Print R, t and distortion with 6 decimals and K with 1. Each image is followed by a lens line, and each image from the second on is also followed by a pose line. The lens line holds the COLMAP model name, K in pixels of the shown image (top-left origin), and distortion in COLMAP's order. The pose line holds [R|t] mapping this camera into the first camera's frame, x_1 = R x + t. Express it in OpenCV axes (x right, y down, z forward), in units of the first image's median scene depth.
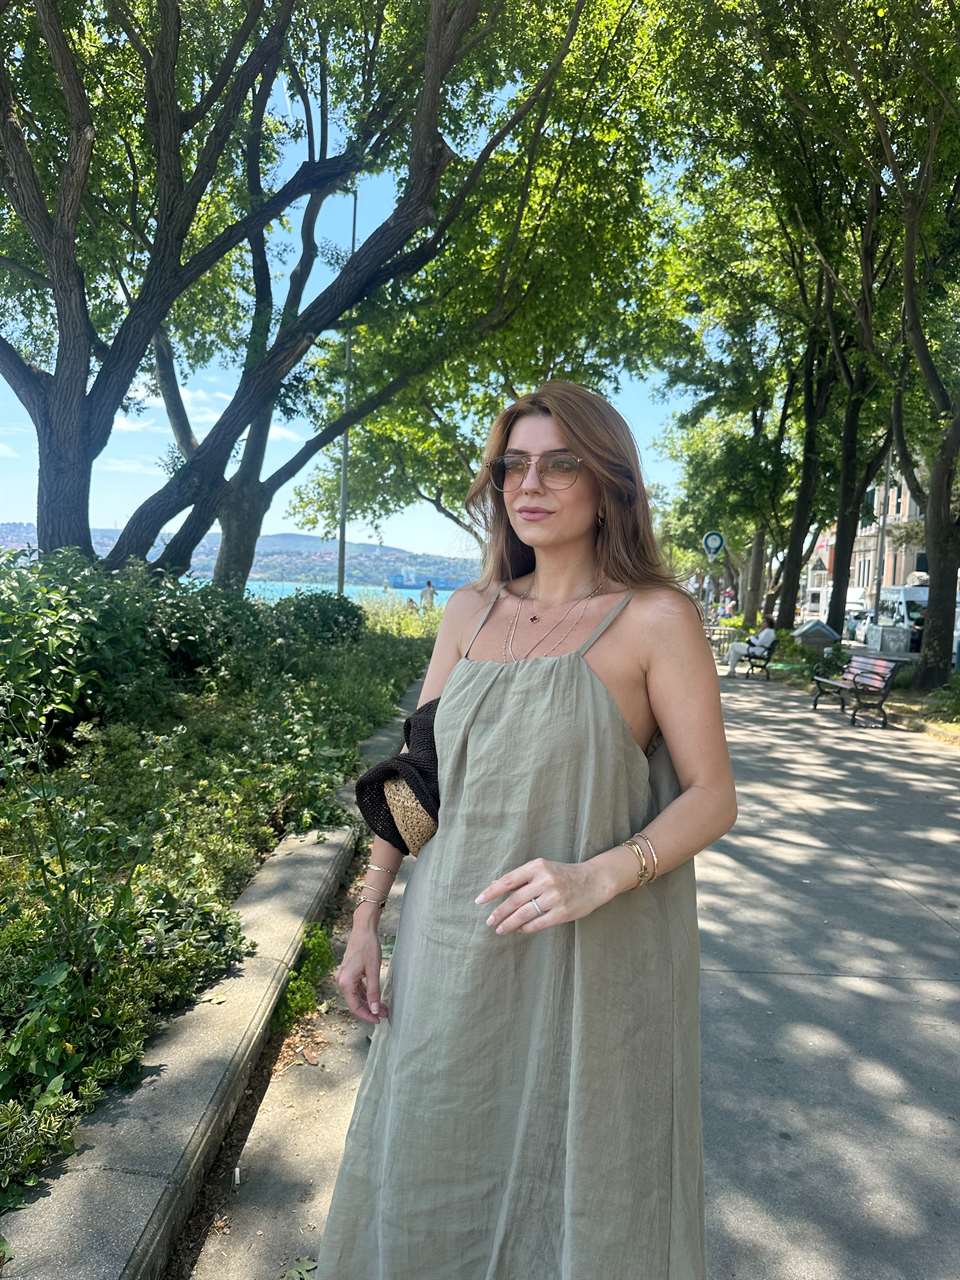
lens RADIAL K [[909.4, 0, 468.5], [0, 909.4, 643.6], [0, 0, 1]] dist [0.021672, -0.035751]
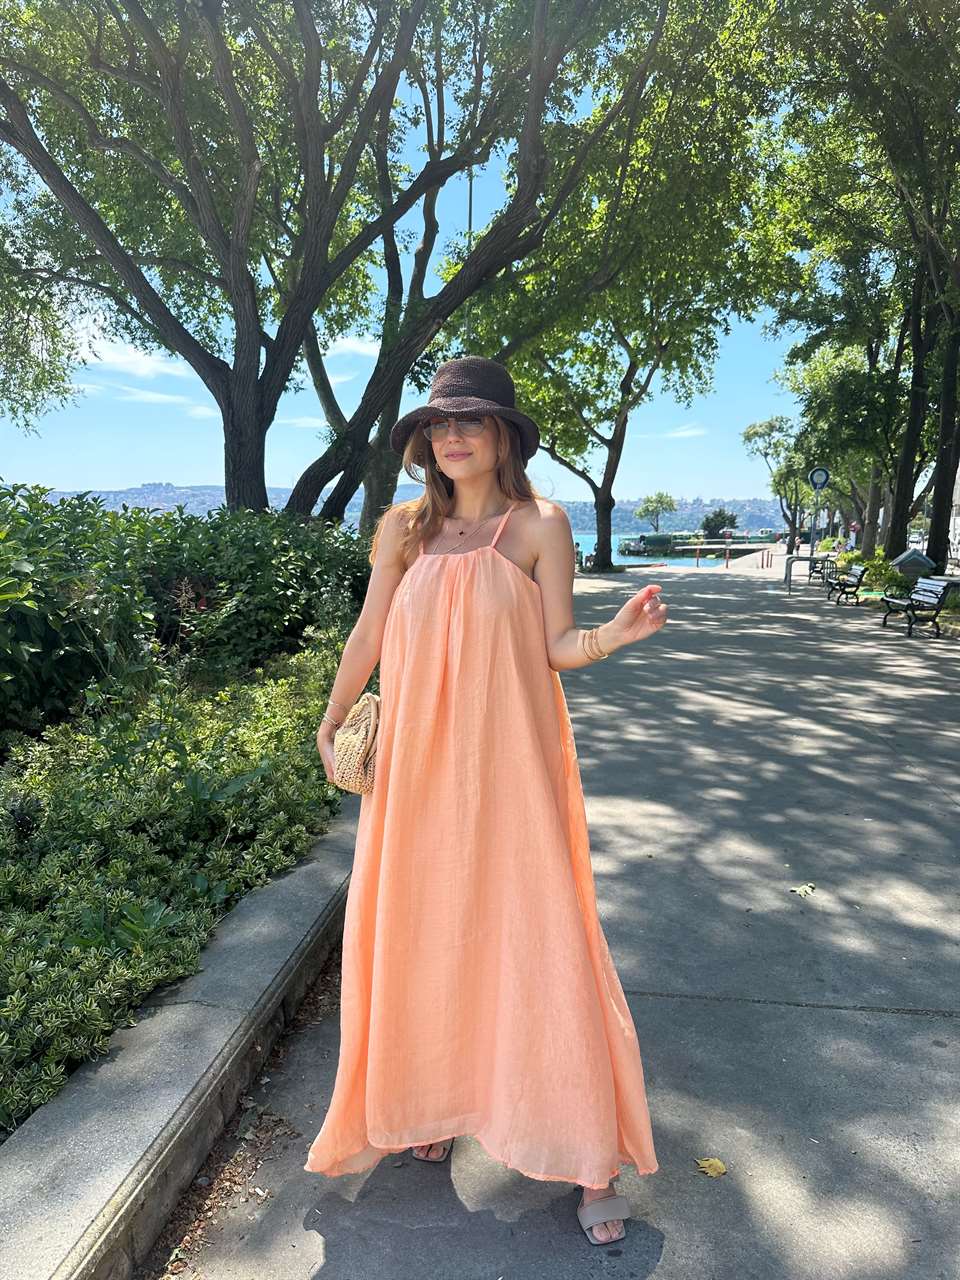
lens RADIAL K [[909.4, 0, 474.2], [0, 909.4, 649.9], [0, 0, 1]] dist [0.021672, -0.035751]
pose [[0.991708, -0.016079, -0.127500, 0.012546], [0.024506, 0.997597, 0.064803, 0.010793], [0.126152, -0.067390, 0.989719, -0.138261]]
